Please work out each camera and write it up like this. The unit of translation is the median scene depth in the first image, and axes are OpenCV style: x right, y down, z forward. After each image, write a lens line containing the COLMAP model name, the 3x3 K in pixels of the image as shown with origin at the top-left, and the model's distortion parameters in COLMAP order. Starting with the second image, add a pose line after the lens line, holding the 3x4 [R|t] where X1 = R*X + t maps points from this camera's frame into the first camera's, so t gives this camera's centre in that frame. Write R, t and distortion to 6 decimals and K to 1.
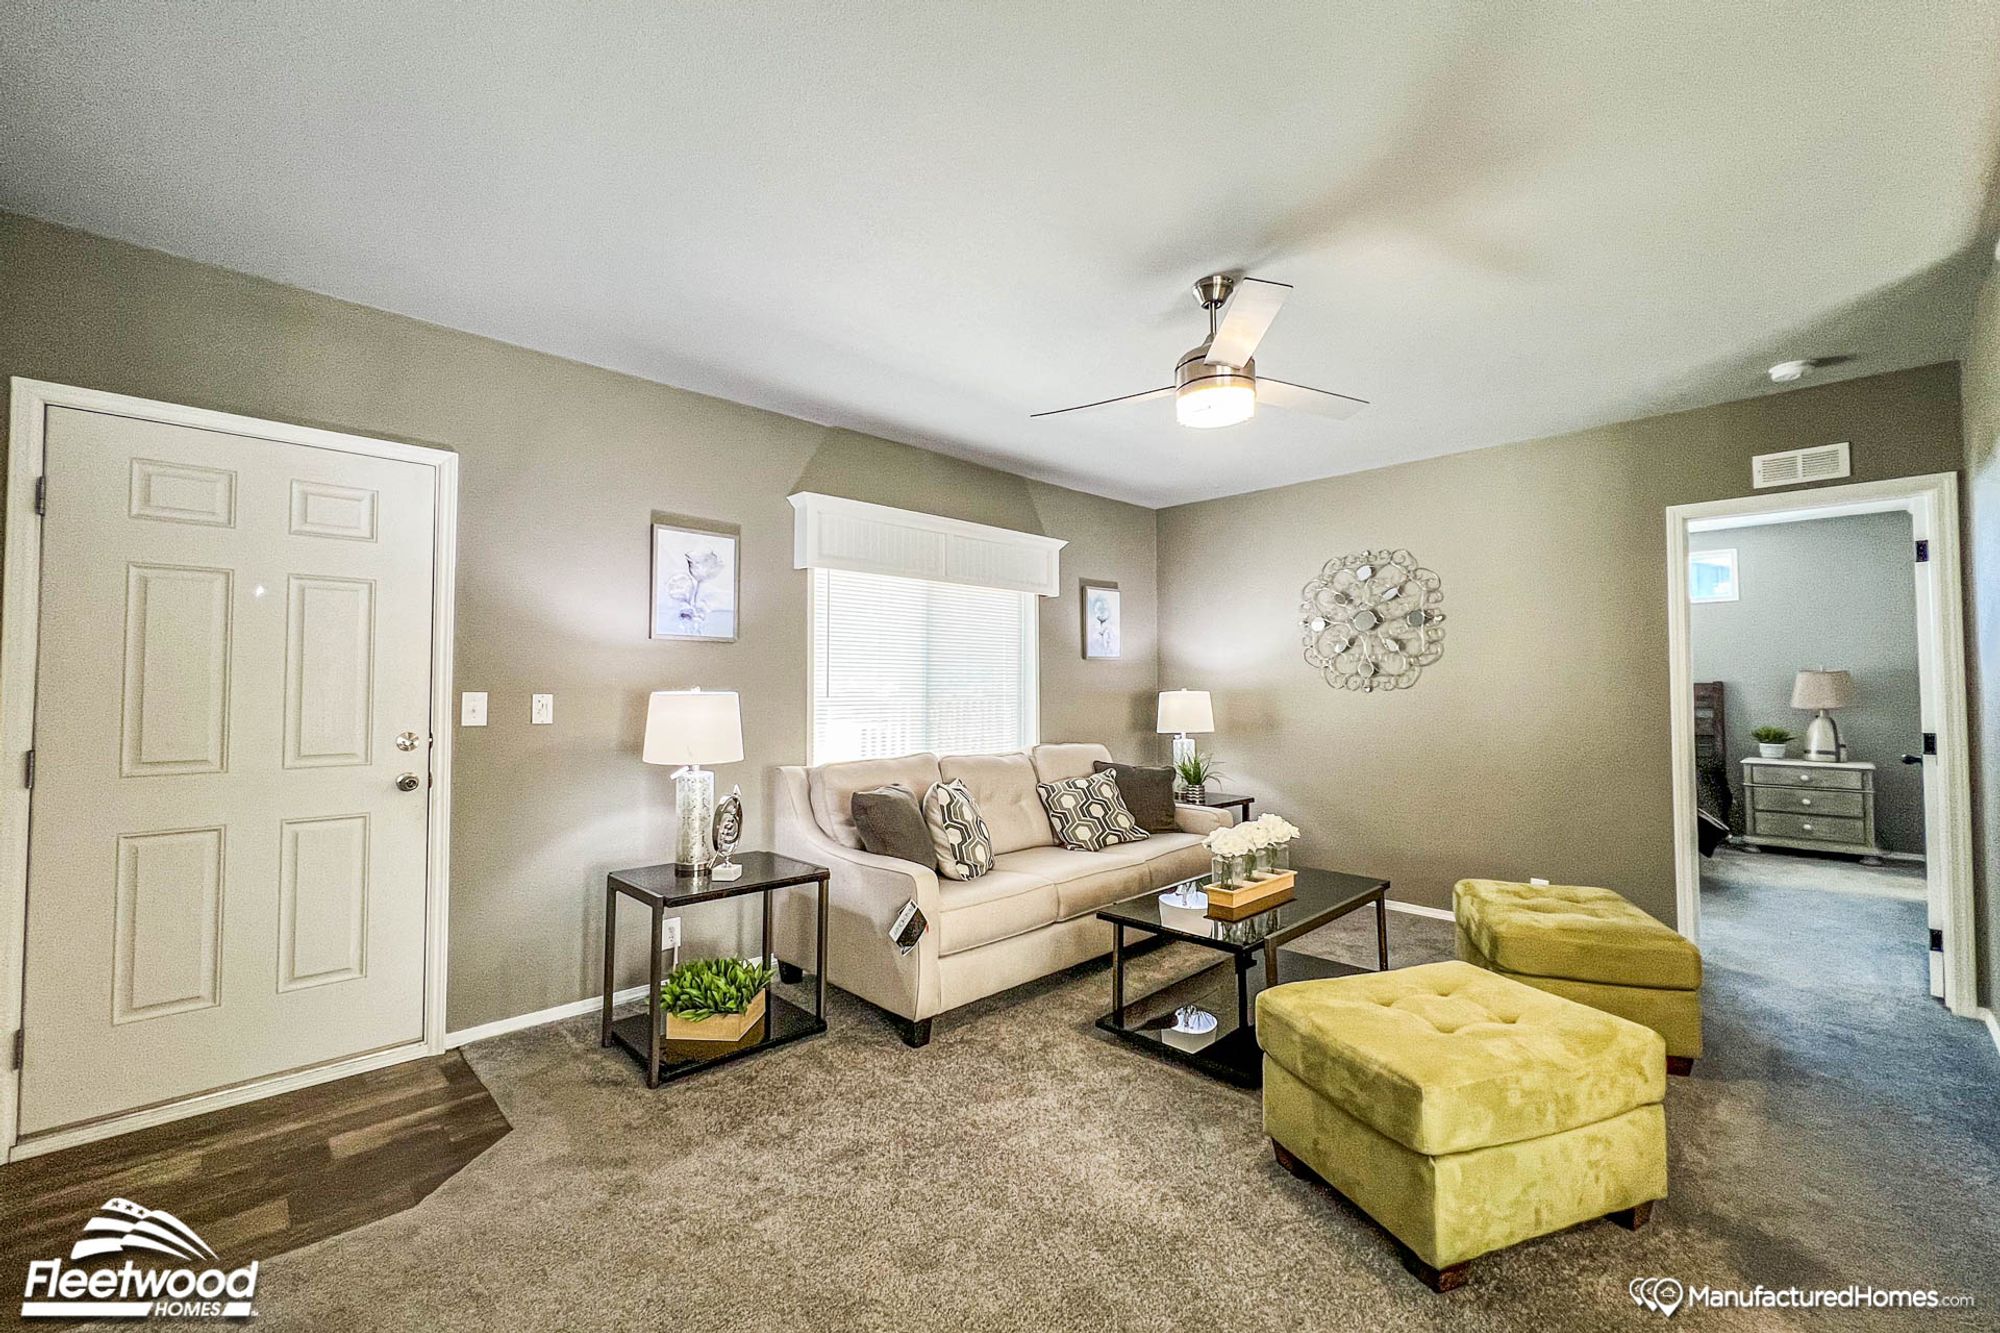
lens RADIAL K [[816.4, 0, 992.9], [0, 816.4, 661.5], [0, 0, 1]] dist [-0.000697, 0.002137]
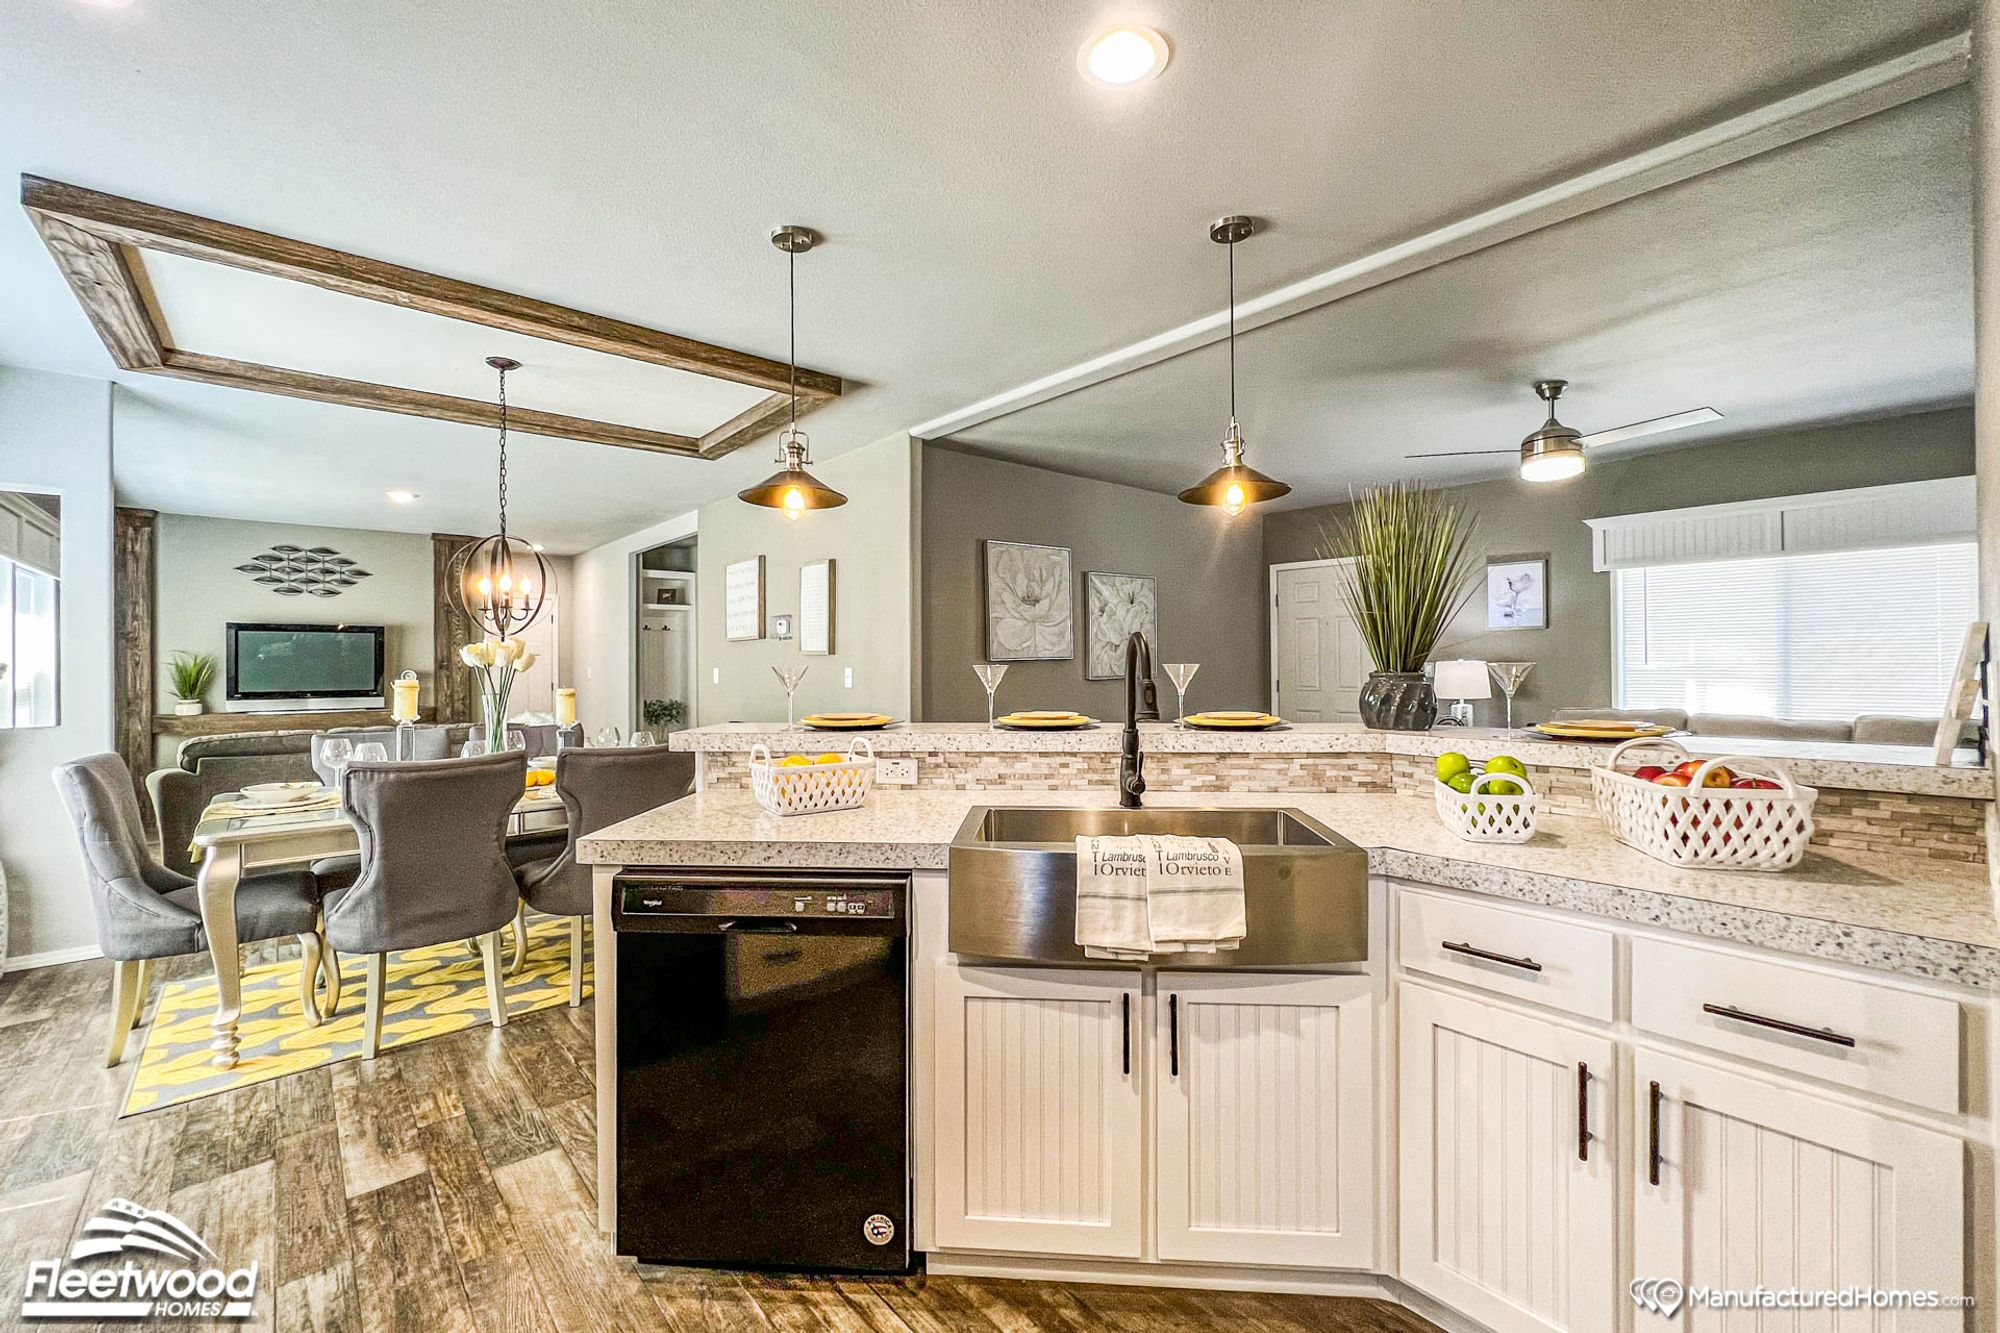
lens RADIAL K [[816.4, 0, 990.1], [0, 816.4, 664.7], [0, 0, 1]] dist [-0.000697, 0.002137]
pose [[-0.039789, 0.002401, -0.999205, 1.031913], [0.036124, 0.999347, 0.000963, 0.004390], [0.998555, -0.036057, -0.039850, 0.003280]]
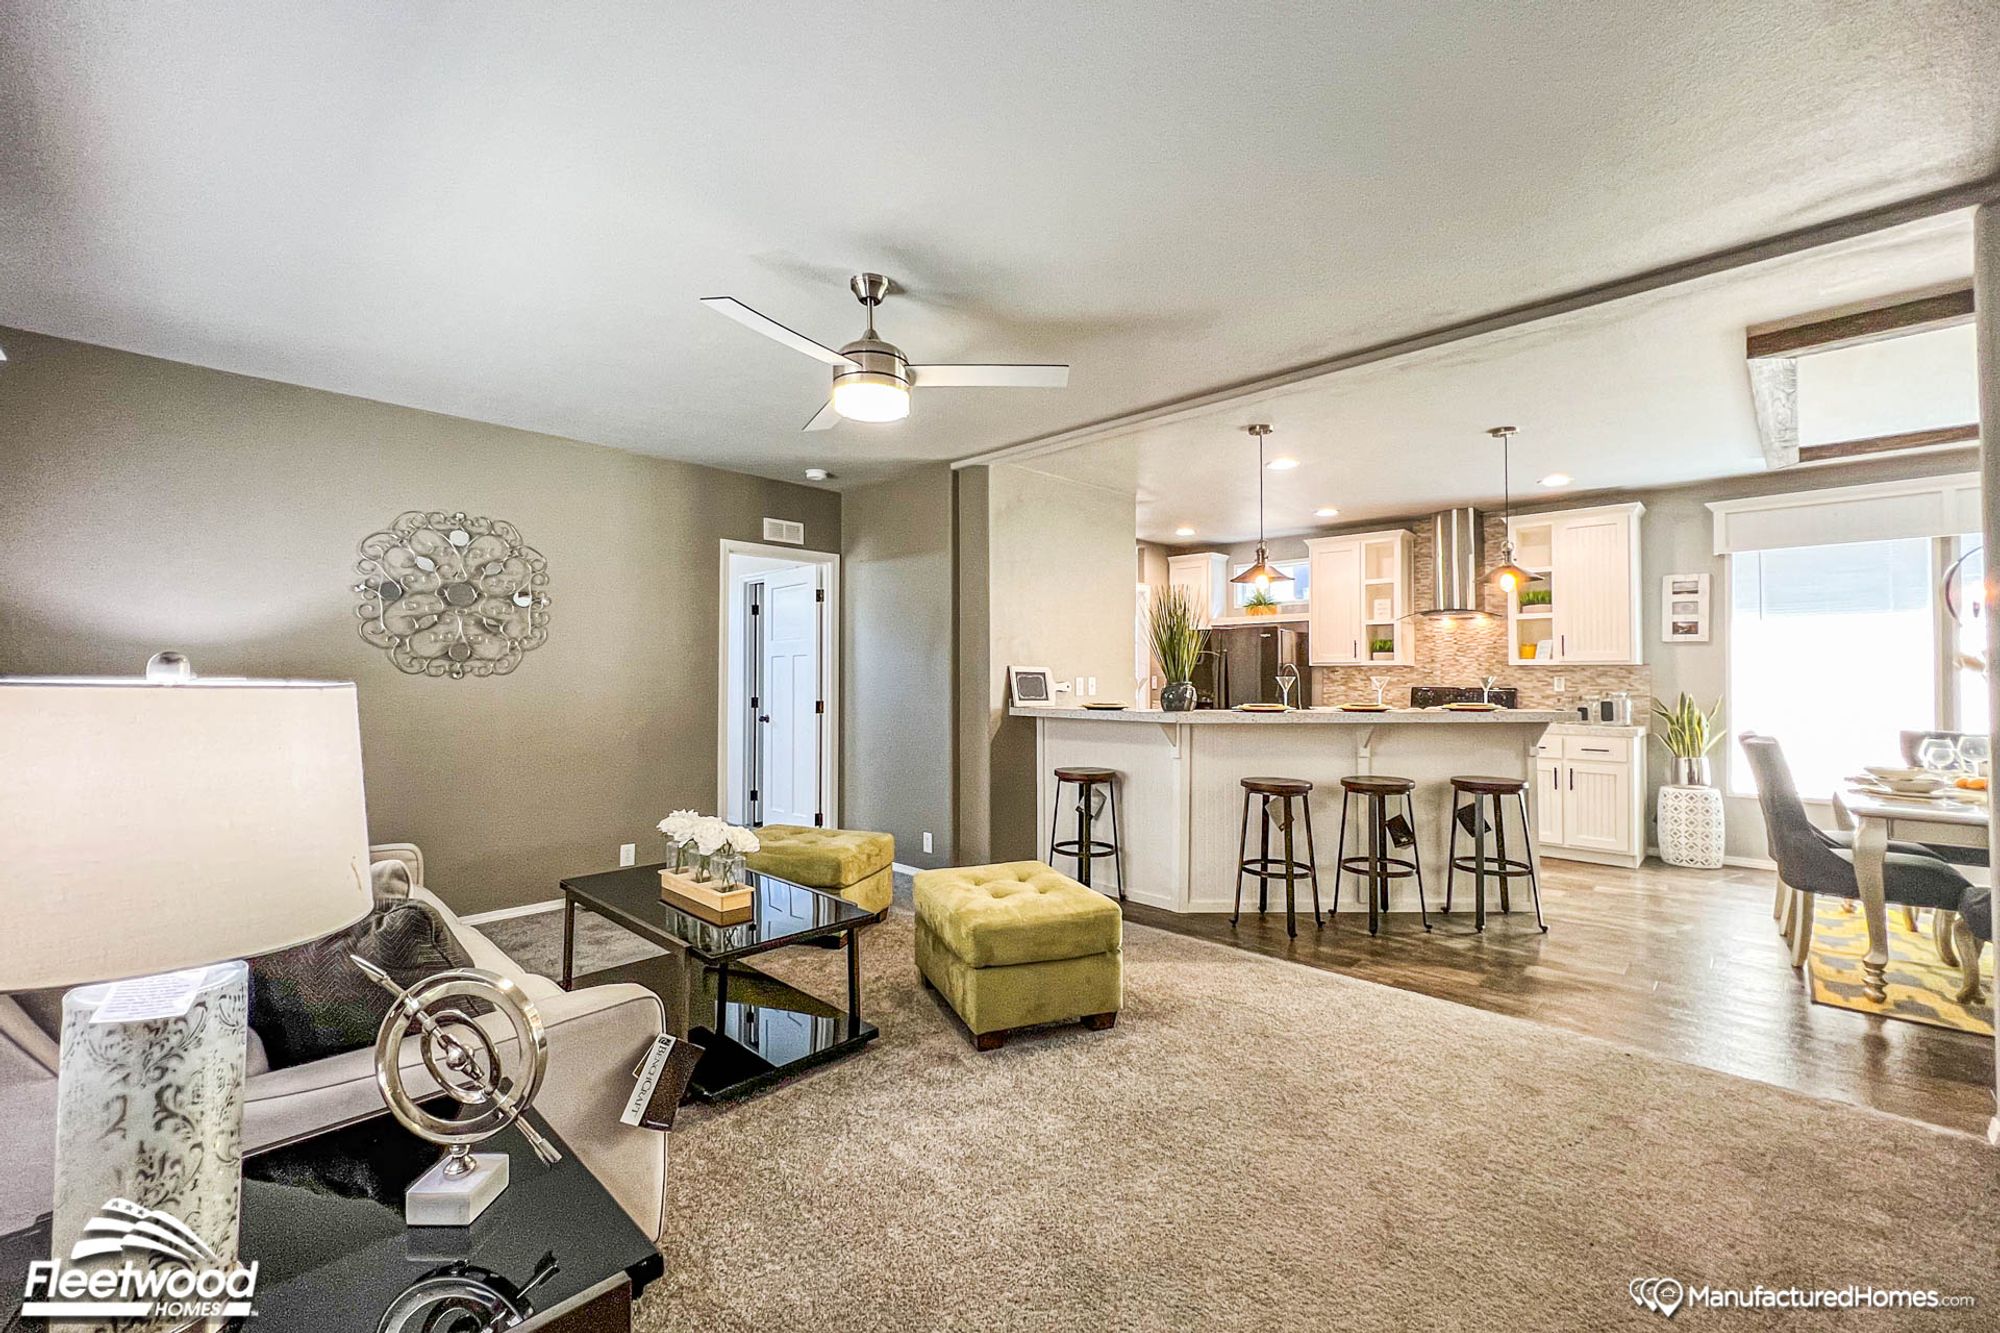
lens RADIAL K [[816.4, 0, 994.7], [0, 816.4, 662.0], [0, 0, 1]] dist [-0.000697, 0.002137]
pose [[-0.046435, 0.020392, 0.998713, -0.461980], [-0.029077, 0.999340, -0.021757, 0.024783], [-0.998498, -0.030050, -0.045811, 0.533446]]
